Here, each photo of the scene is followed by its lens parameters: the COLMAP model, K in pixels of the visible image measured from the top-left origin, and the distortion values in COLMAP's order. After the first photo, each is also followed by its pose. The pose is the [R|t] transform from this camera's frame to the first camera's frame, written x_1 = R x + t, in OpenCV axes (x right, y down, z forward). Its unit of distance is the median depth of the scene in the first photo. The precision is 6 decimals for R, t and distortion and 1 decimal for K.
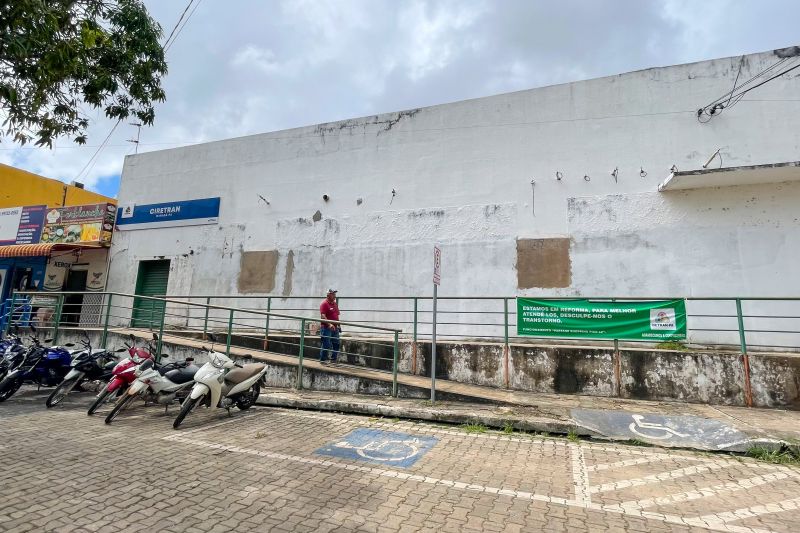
lens RADIAL K [[384.3, 0, 400.0], [0, 384.3, 266.5], [0, 0, 1]] dist [-0.002213, -0.000214]
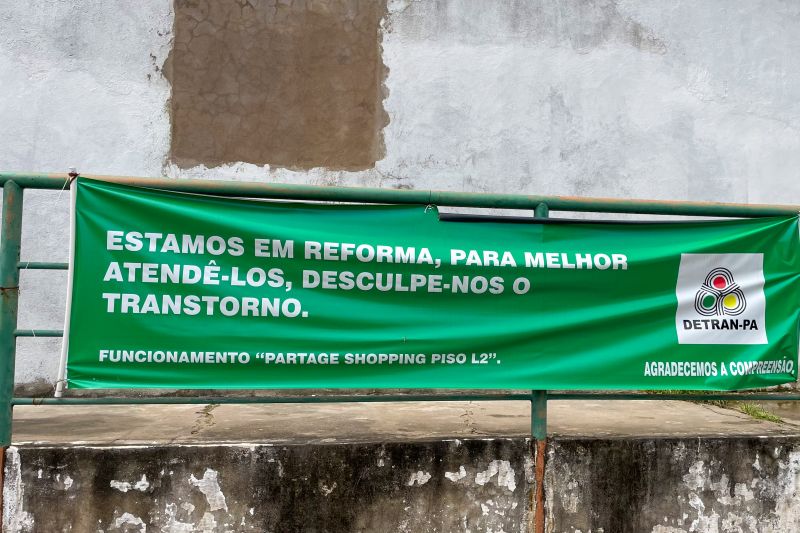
lens RADIAL K [[598.4, 0, 400.0], [0, 598.4, 266.5], [0, 0, 1]] dist [0.004454, 0.002148]
pose [[0.929970, 0.011686, 0.367449, 0.354085], [-0.052635, 0.993430, 0.101618, 0.087340], [-0.363847, -0.113842, 0.924476, 0.704584]]
